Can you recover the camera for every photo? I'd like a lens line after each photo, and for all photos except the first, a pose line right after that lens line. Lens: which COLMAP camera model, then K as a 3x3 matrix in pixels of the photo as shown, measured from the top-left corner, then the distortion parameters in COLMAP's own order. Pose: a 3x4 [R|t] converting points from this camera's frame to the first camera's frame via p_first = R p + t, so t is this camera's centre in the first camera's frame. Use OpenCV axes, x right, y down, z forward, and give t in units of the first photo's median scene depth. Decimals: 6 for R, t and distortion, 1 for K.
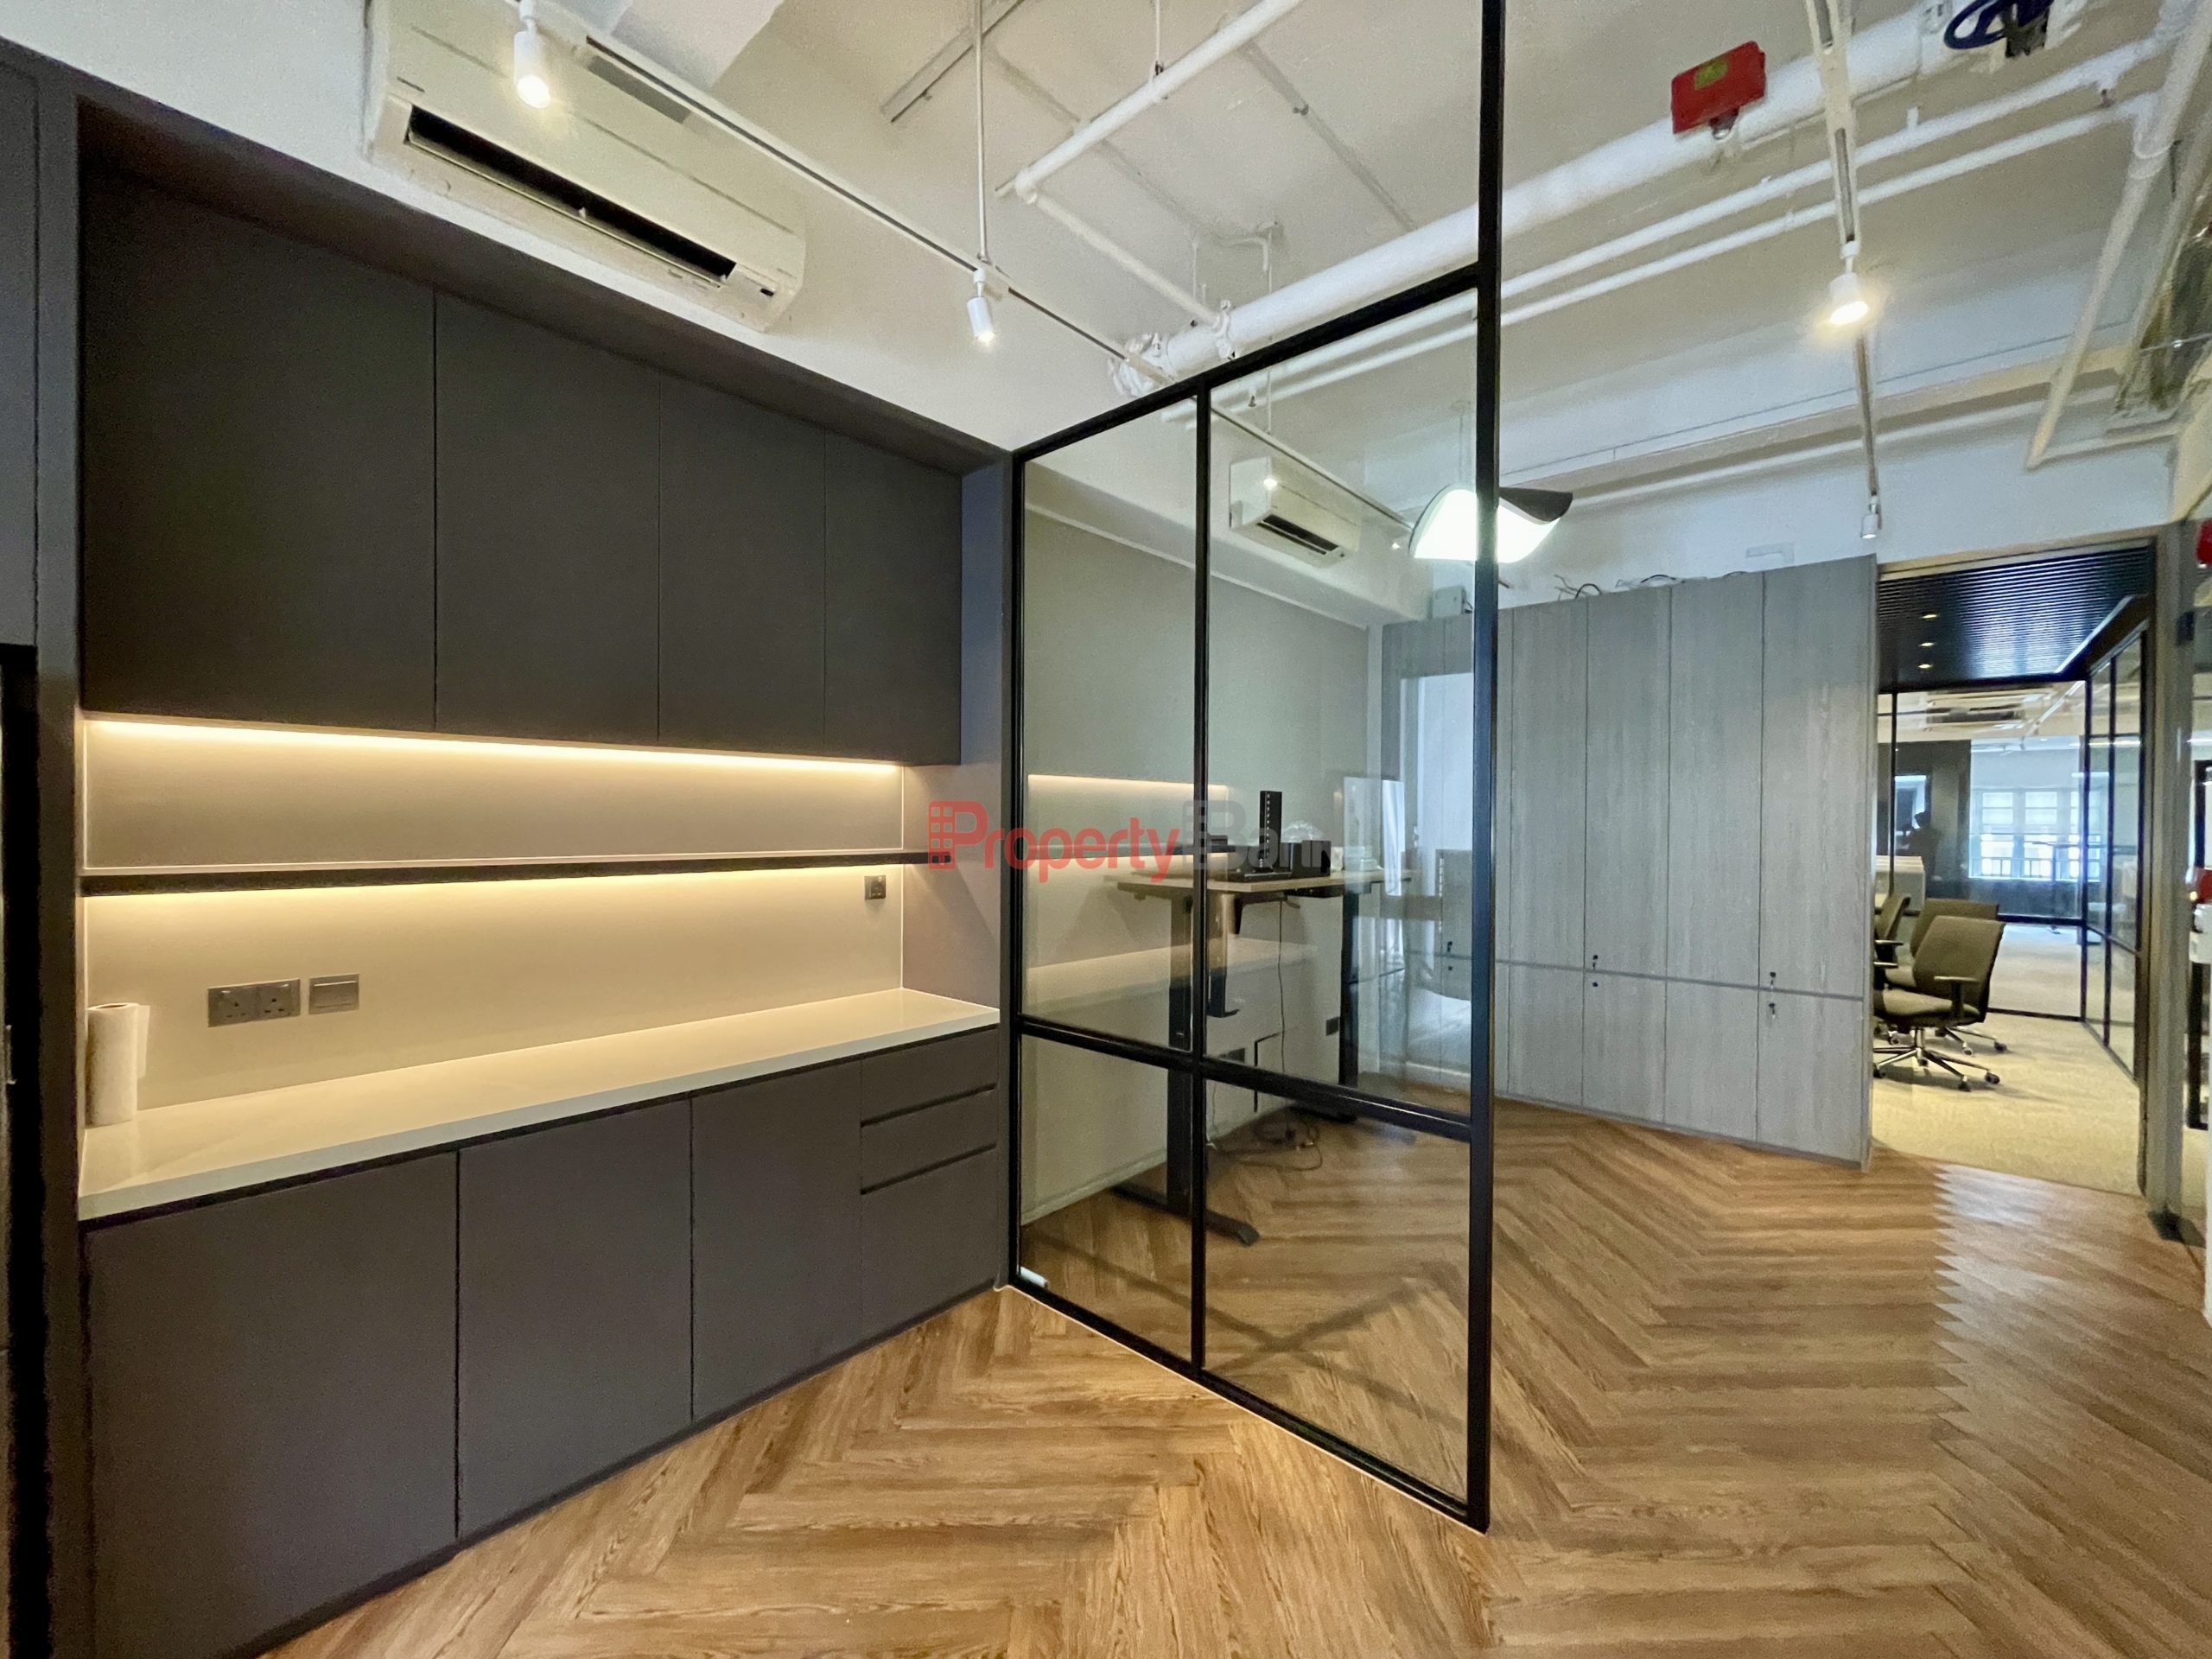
lens RADIAL K [[889.4, 0, 1106.0], [0, 889.4, 829.5], [0, 0, 1]] dist [-0.001557, 0.000315]
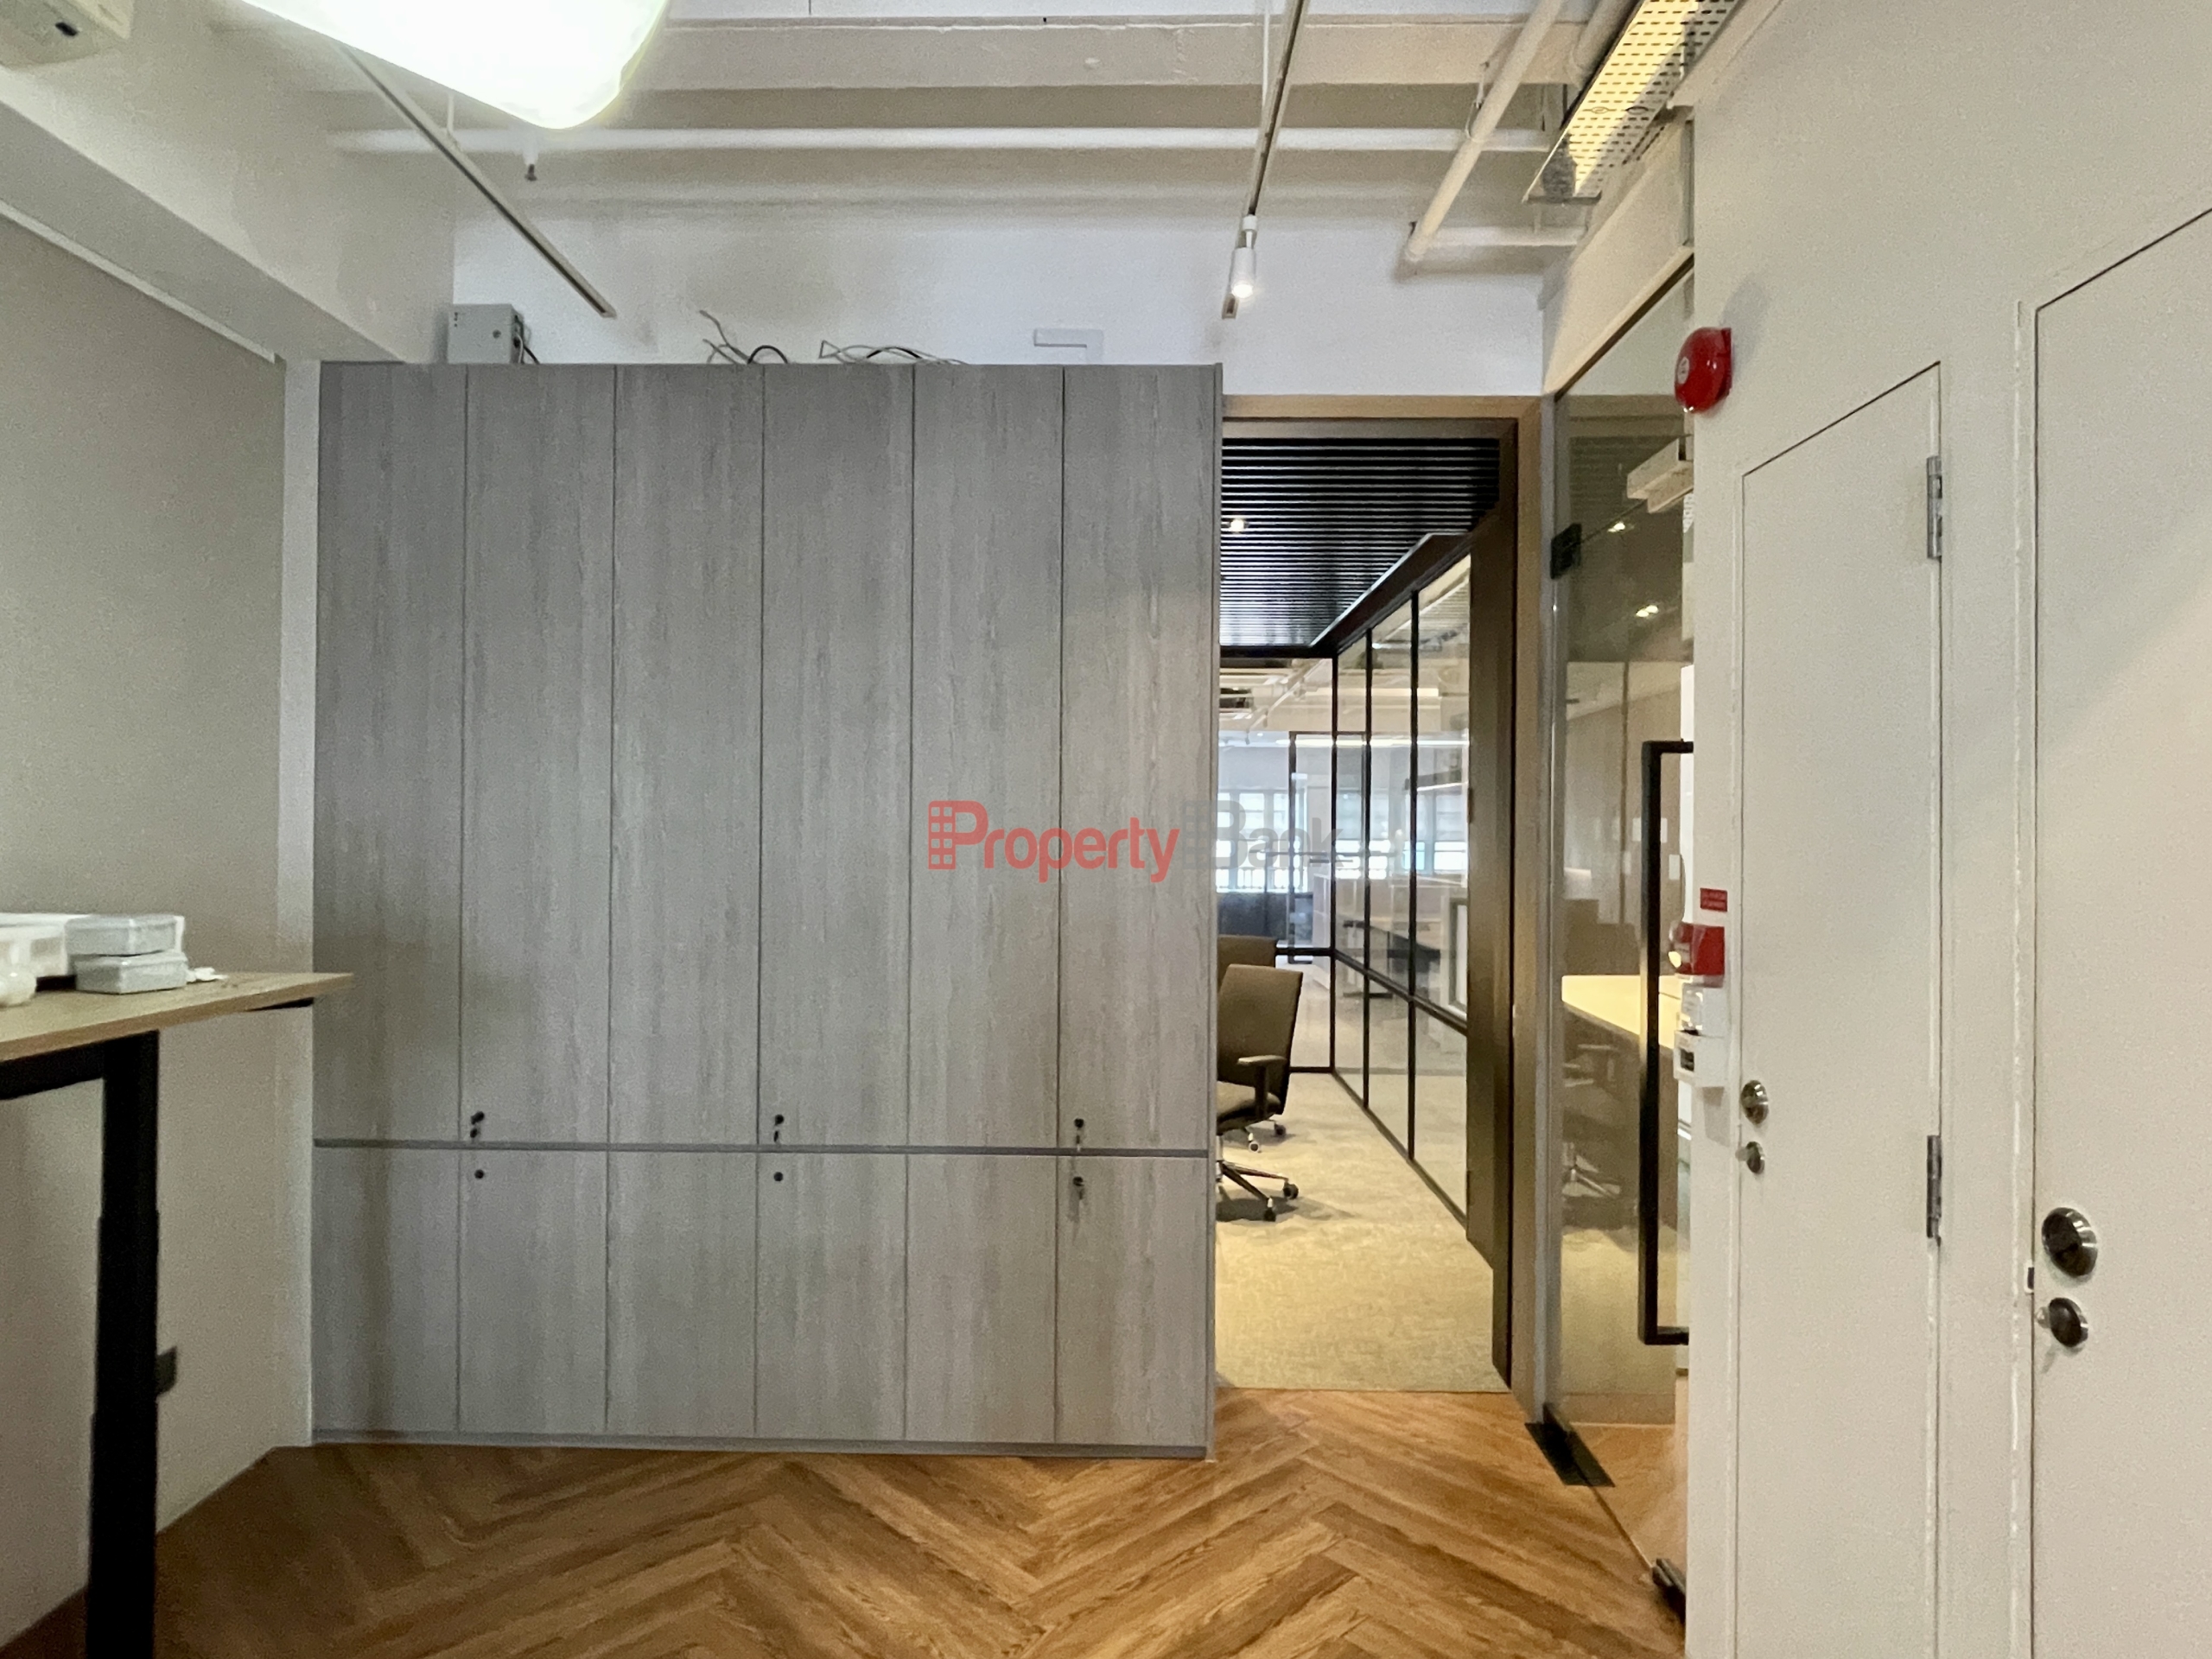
lens RADIAL K [[1314.8, 0, 1106.0], [0, 1314.8, 829.5], [0, 0, 1]] dist [0.019134, -0.000287]
pose [[0.748988, 0.001563, 0.662582, 0.210013], [0.000142, 0.999997, -0.002520, -0.009236], [-0.662584, 0.001982, 0.748985, 0.348667]]
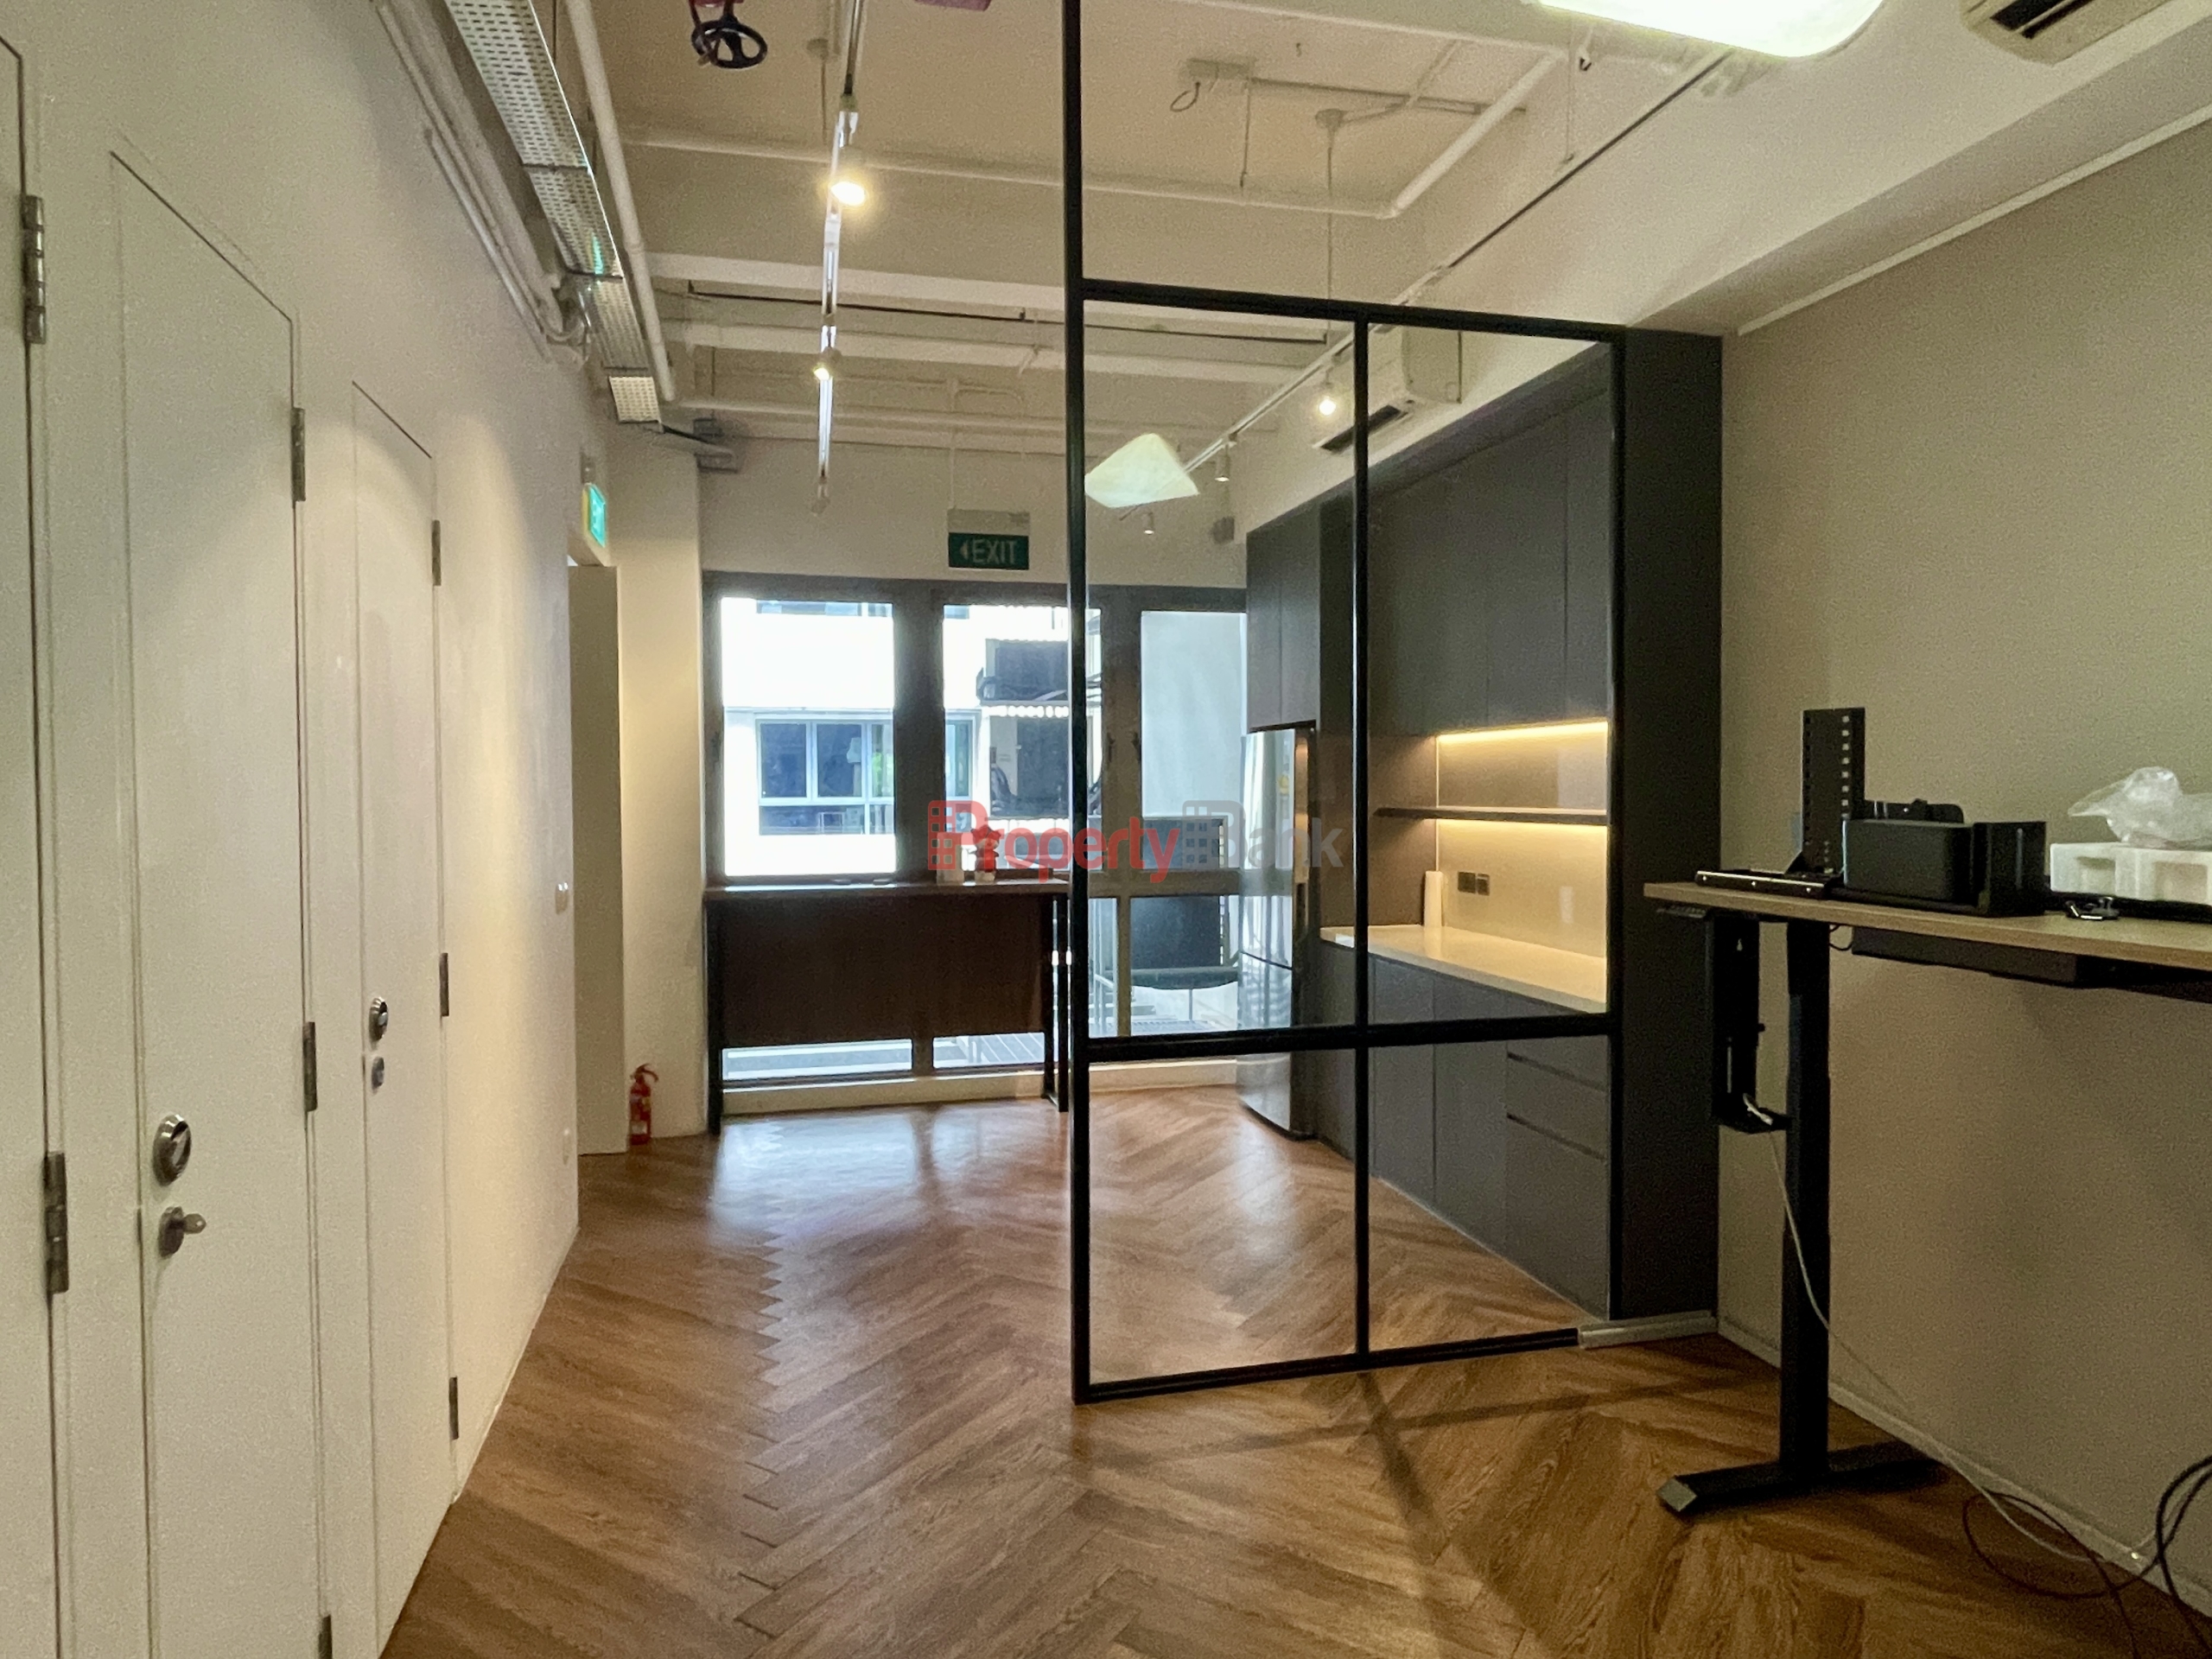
lens RADIAL K [[1314.8, 0, 1106.0], [0, 1314.8, 829.5], [0, 0, 1]] dist [0.019134, -0.000287]
pose [[-0.553003, 0.021847, -0.832893, 1.860121], [-0.007425, 0.999487, 0.031147, 0.004810], [0.833146, 0.023409, -0.552557, 2.021328]]
